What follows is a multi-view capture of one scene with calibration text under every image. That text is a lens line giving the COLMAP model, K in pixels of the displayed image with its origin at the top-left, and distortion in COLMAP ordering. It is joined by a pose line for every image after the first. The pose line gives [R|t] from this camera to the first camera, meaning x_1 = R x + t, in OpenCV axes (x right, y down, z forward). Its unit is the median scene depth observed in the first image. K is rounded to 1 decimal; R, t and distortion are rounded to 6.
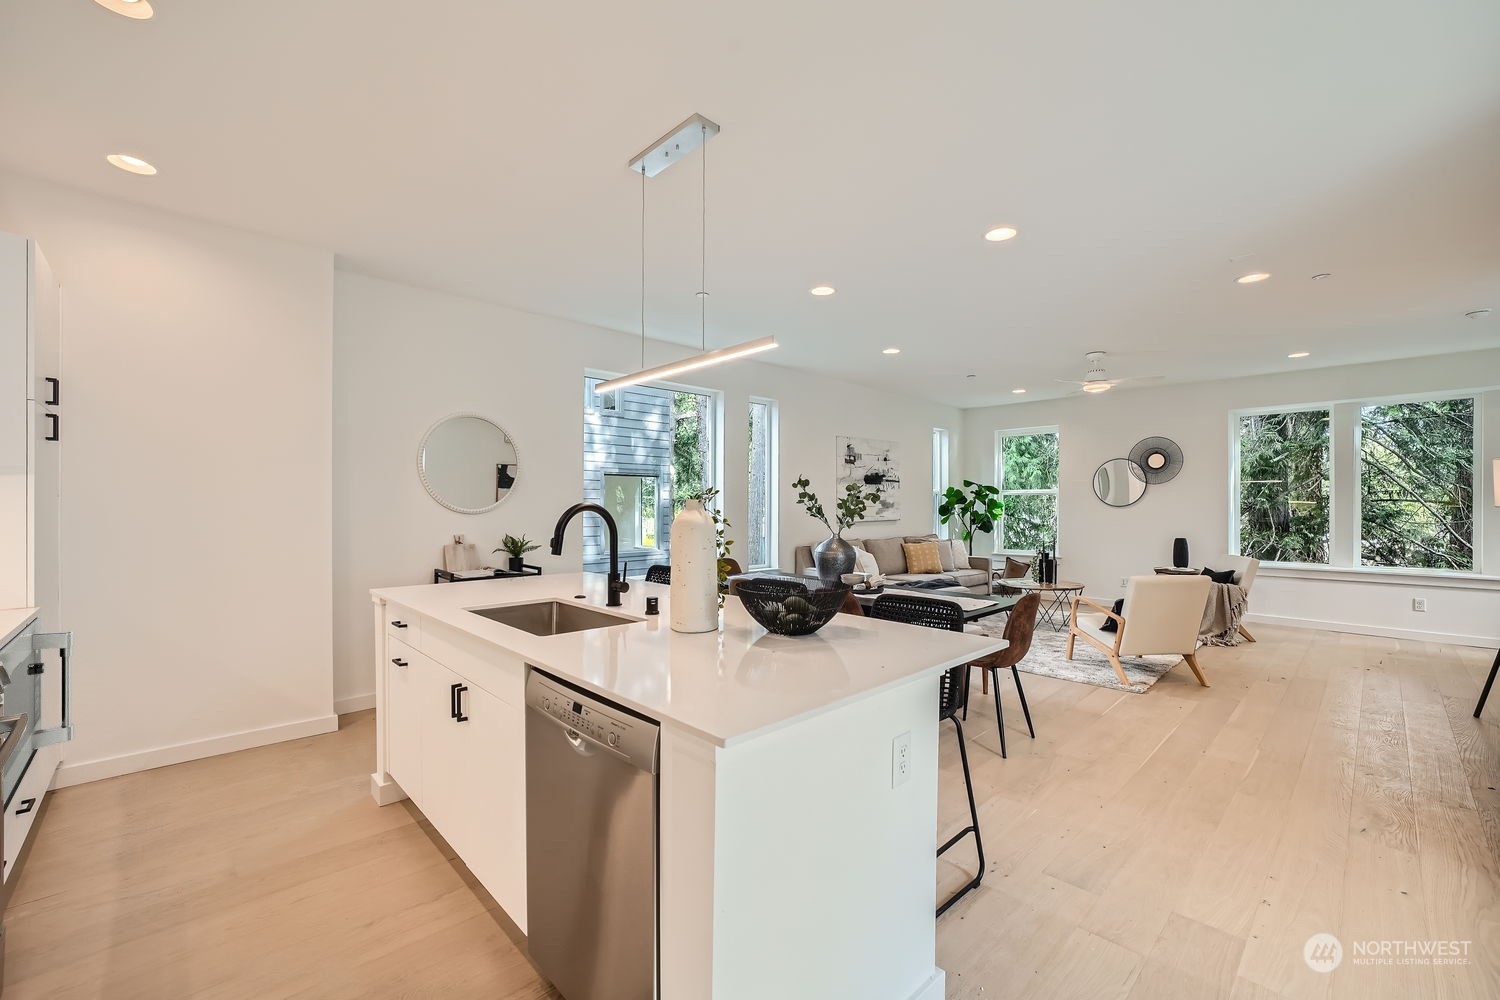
lens RADIAL K [[620.8, 0, 759.2], [0, 620.8, 506.7], [0, 0, 1]] dist [-0.000199, 0.000301]
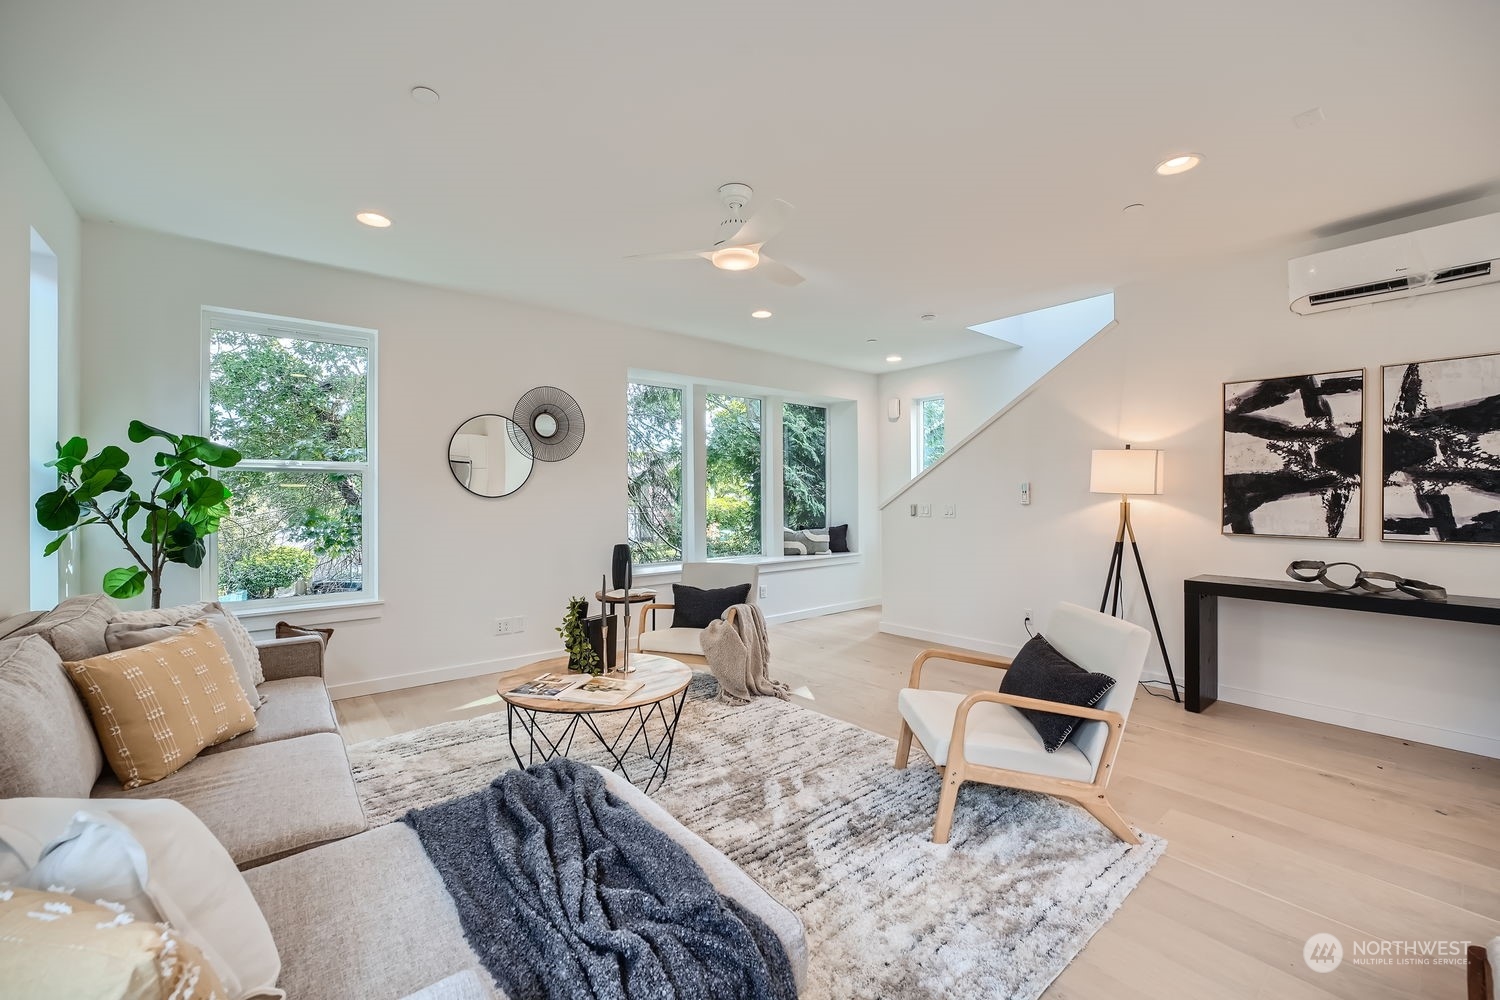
lens RADIAL K [[617.3, 0, 744.6], [0, 617.3, 494.2], [0, 0, 1]] dist [-0.012947, 0.000793]
pose [[0.093721, 0.004989, 0.995586, 0.035186], [0.005533, 0.999969, -0.005532, 0.001624], [-0.995583, 0.006027, 0.093691, 0.752051]]
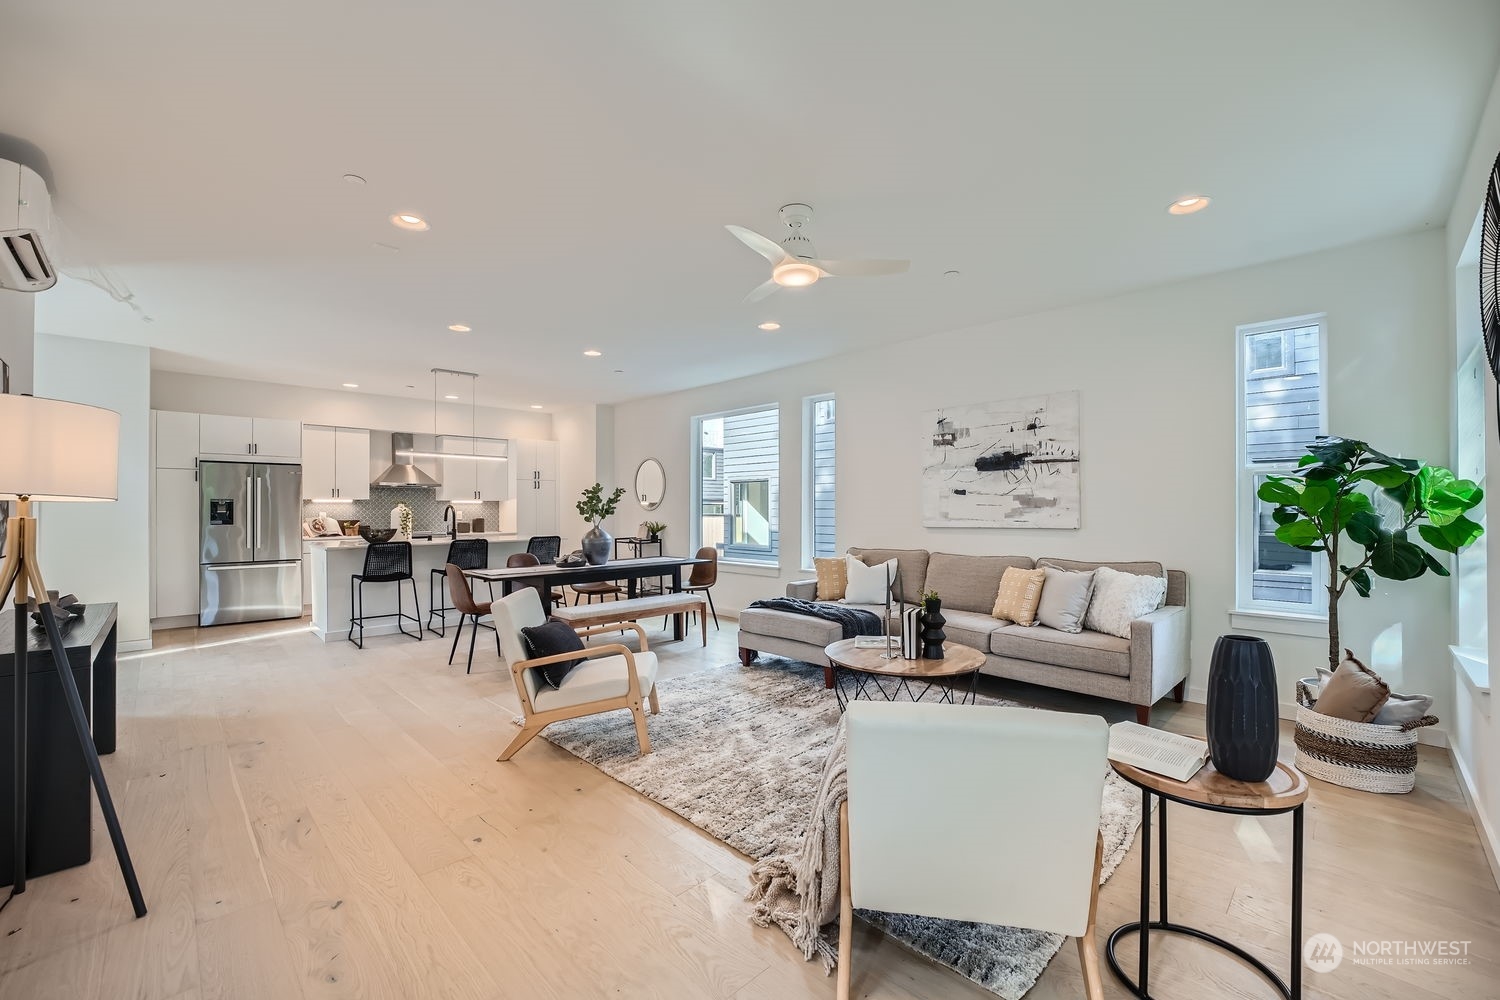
lens RADIAL K [[612.2, 0, 747.0], [0, 612.2, 506.1], [0, 0, 1]] dist [-0.022958, 0.000089]
pose [[-0.006870, -0.003669, -0.999970, 0.834223], [-0.000381, 0.999993, -0.003666, 0.003287], [0.999976, 0.000355, -0.006871, 0.761798]]
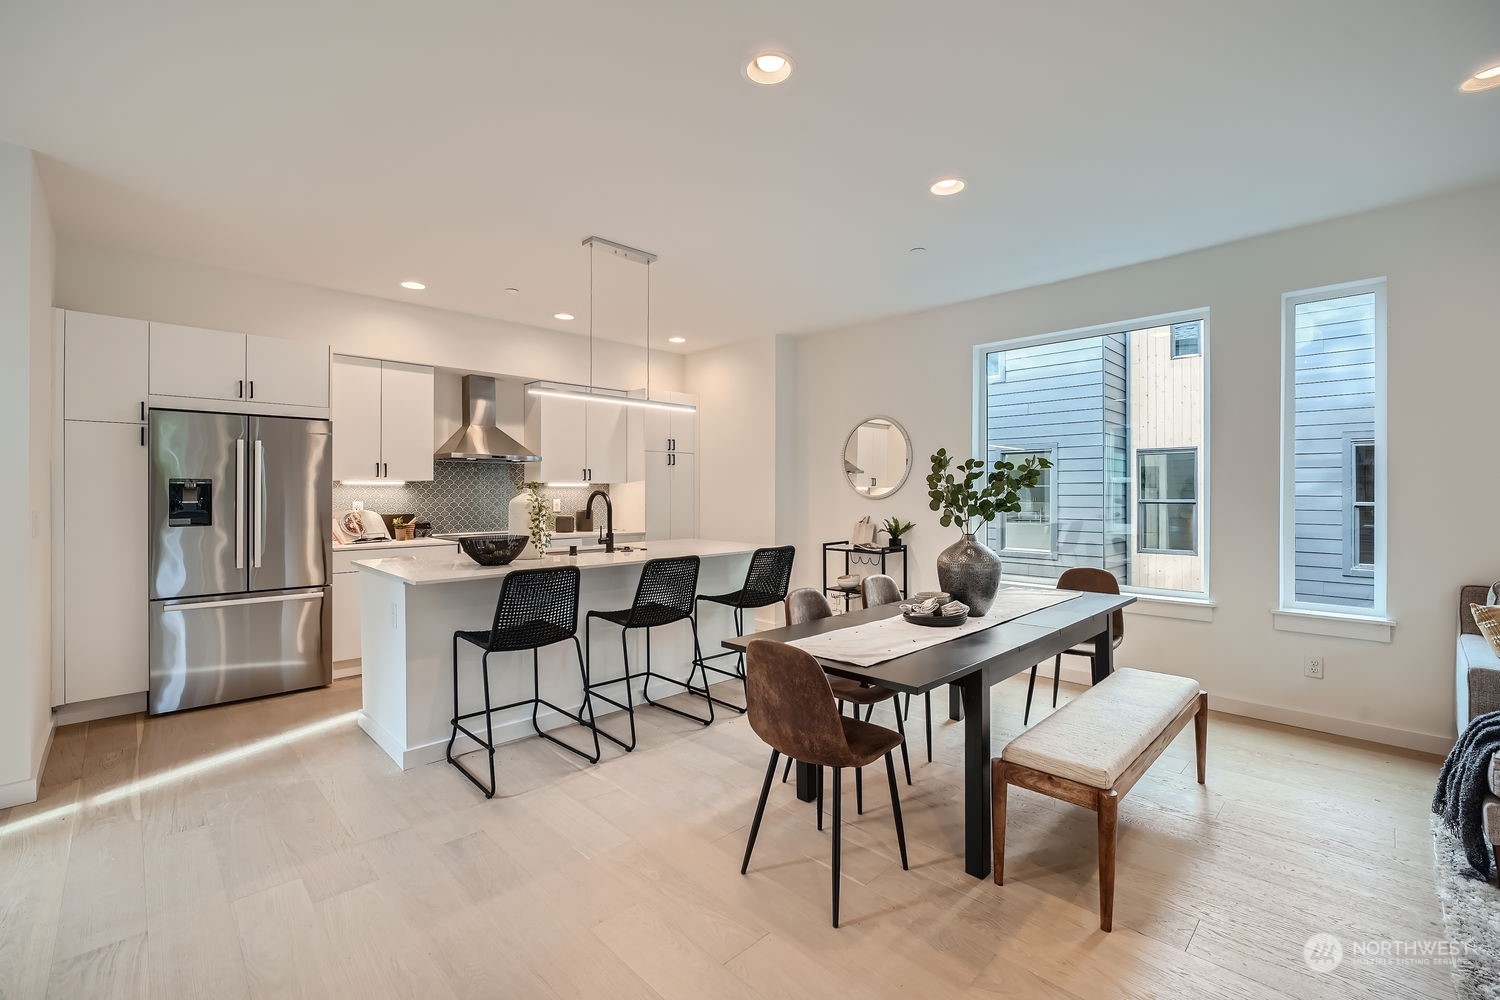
lens RADIAL K [[644.5, 0, 748.1], [0, 644.5, 492.3], [0, 0, 1]] dist [-0.017663, 0.000394]
pose [[-0.005892, -0.000851, -0.999982, 0.467583], [-0.002606, 0.999996, -0.000836, 0.000156], [0.999979, 0.002601, -0.005894, 0.438343]]
